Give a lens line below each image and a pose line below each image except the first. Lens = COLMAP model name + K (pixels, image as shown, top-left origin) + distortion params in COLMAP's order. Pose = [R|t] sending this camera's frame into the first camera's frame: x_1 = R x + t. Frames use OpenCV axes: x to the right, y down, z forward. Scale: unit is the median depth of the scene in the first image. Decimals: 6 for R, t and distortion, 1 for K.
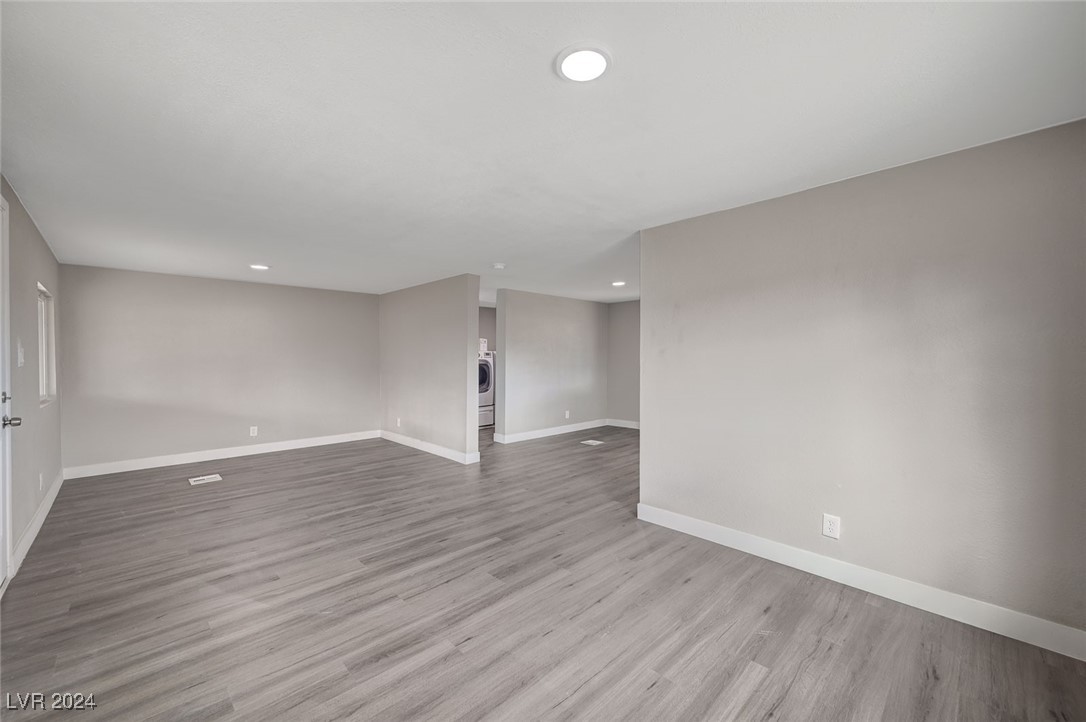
lens RADIAL K [[431.7, 0, 543.0], [0, 431.7, 361.0], [0, 0, 1]] dist [-0.002078, -0.000127]
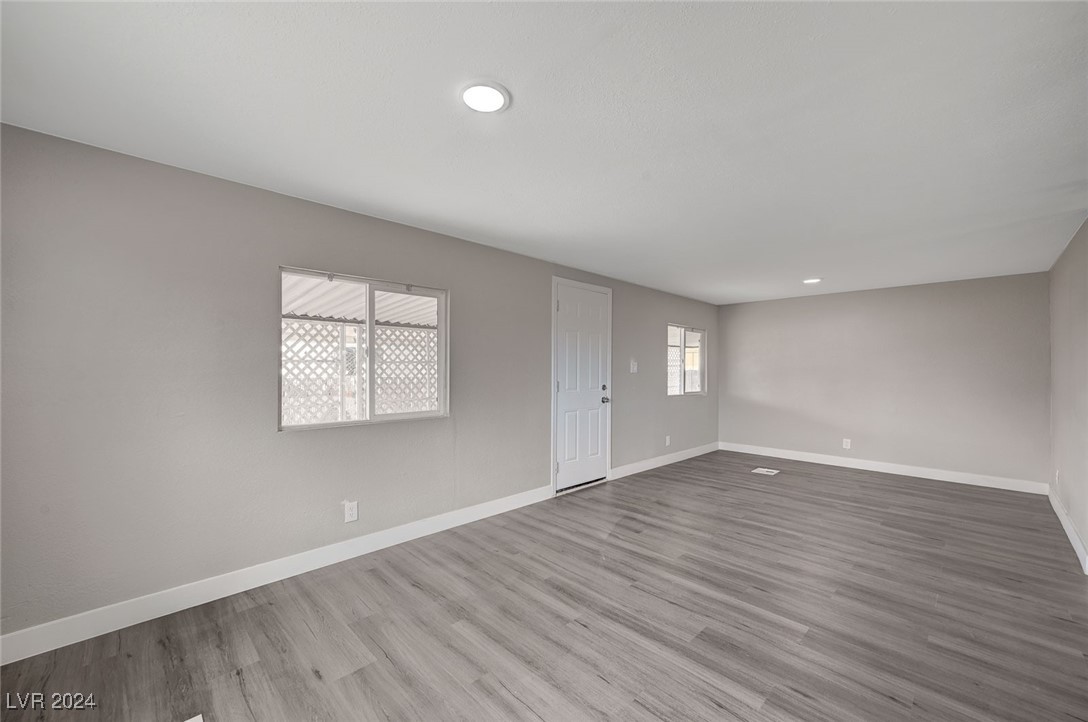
lens RADIAL K [[428.6, 0, 543.3], [0, 428.6, 366.7], [0, 0, 1]] dist [0.001496, 0.000324]
pose [[0.001675, 0.000366, -0.999999, 0.579276], [-0.016392, 0.999866, 0.000339, -0.004362], [0.999864, 0.016391, 0.001681, 0.563719]]
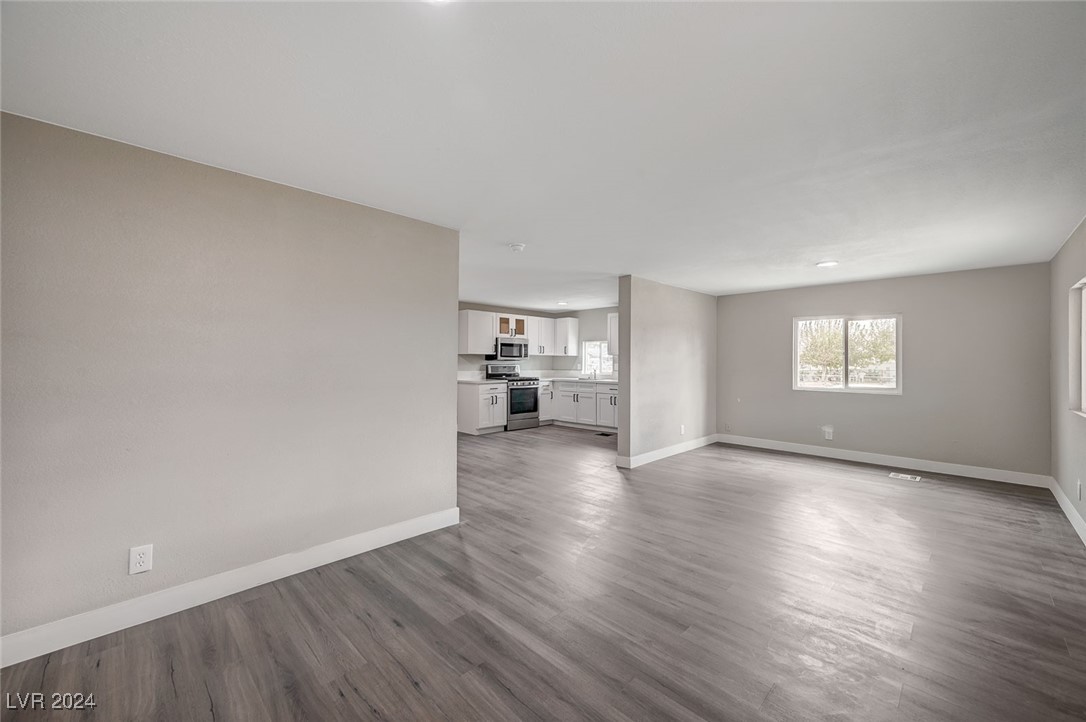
lens RADIAL K [[427.8, 0, 542.3], [0, 427.8, 366.7], [0, 0, 1]] dist [0.001496, 0.000324]
pose [[-0.014680, -0.013021, 0.999807, -1.394157], [0.012116, 0.999839, 0.013199, -0.013073], [-0.999819, 0.012308, -0.014520, 1.480393]]
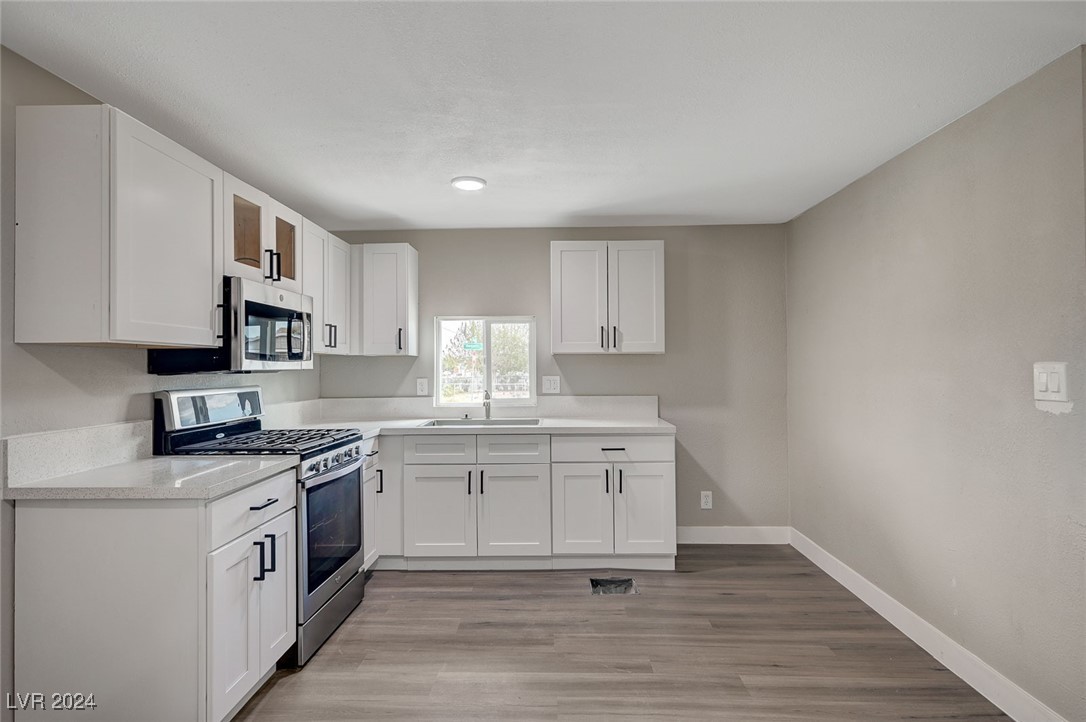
lens RADIAL K [[590.3, 0, 543.0], [0, 590.3, 361.0], [0, 0, 1]] dist [0.003800, 0.000730]
pose [[-0.697656, 0.012225, 0.716328, 0.254655], [0.018215, 0.999834, 0.000676, -0.029204], [-0.716201, 0.013520, -0.697763, 1.971767]]
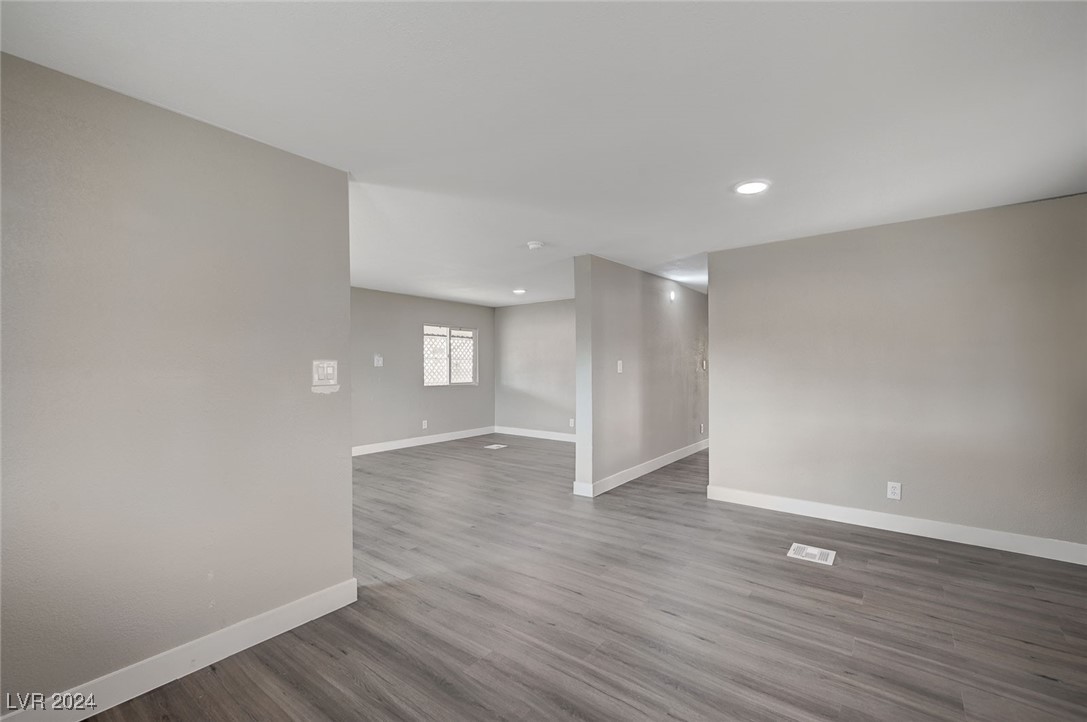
lens RADIAL K [[469.5, 0, 543.5], [0, 469.5, 361.0], [0, 0, 1]] dist [-0.000721, -0.000096]
pose [[0.142963, 0.001890, -0.989726, 1.160077], [-0.006687, 0.999977, 0.000943, -0.019118], [0.989705, 0.006483, 0.142972, 1.372417]]
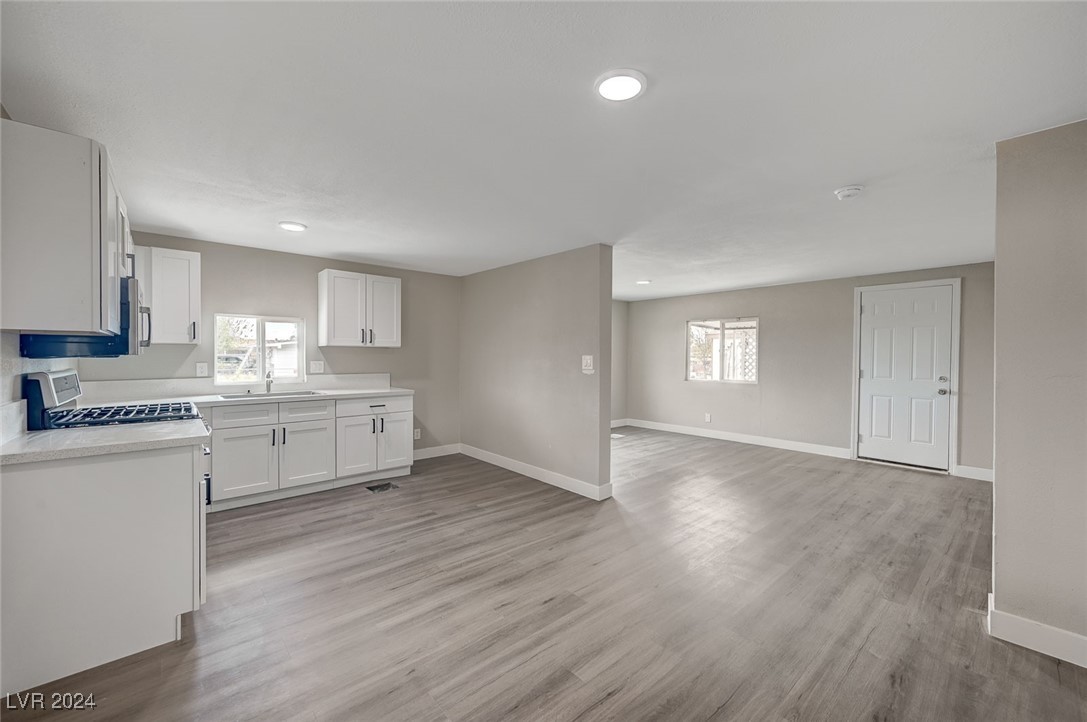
lens RADIAL K [[428.2, 0, 542.8], [0, 428.2, 366.7], [0, 0, 1]] dist [0.001496, 0.000324]
pose [[-0.999008, -0.005631, 0.044184, 0.409196], [-0.003853, 0.999183, 0.040227, -0.034743], [-0.044375, 0.040017, -0.998213, 2.405038]]
